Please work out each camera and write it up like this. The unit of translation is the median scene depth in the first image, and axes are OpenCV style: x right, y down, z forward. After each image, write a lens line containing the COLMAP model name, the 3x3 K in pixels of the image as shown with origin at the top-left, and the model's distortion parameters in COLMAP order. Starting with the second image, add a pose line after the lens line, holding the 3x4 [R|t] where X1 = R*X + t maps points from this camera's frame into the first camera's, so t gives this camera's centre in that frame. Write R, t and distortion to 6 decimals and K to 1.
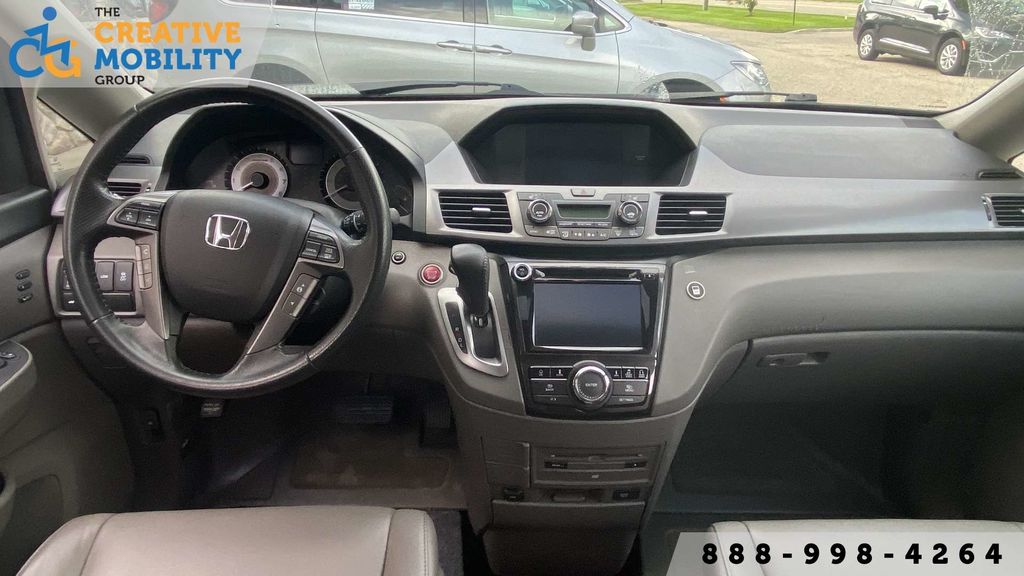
lens RADIAL K [[693.4, 0, 518.4], [0, 693.4, 286.4], [0, 0, 1]] dist [0.100901, -0.140520]
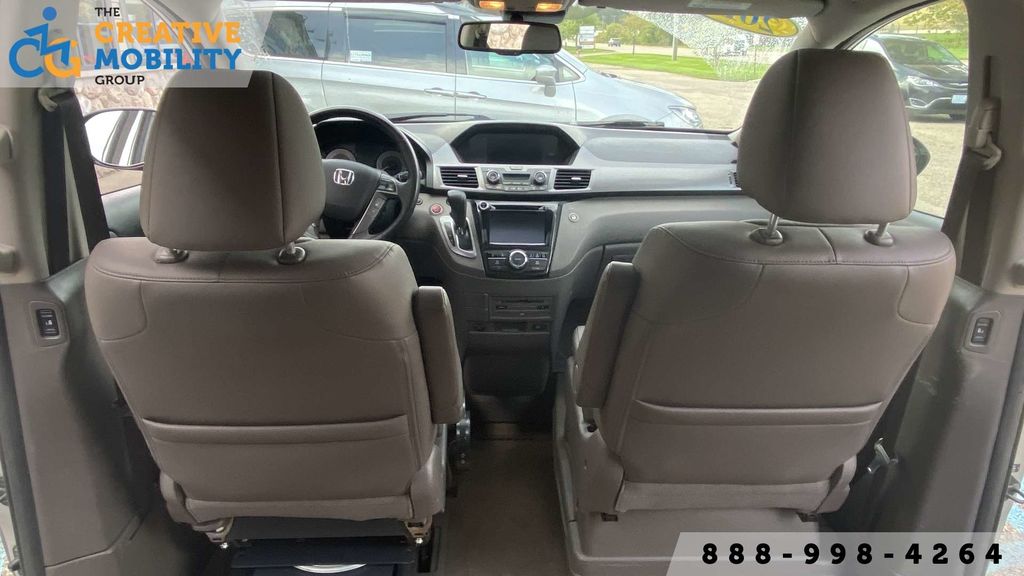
lens RADIAL K [[693.4, 0, 518.4], [0, 693.4, 286.4], [0, 0, 1]] dist [0.100901, -0.140520]
pose [[0.999552, -0.003807, 0.029689, 0.009303], [0.005582, 0.998187, -0.059932, 0.067884], [-0.029407, 0.060071, 0.997761, -0.197233]]
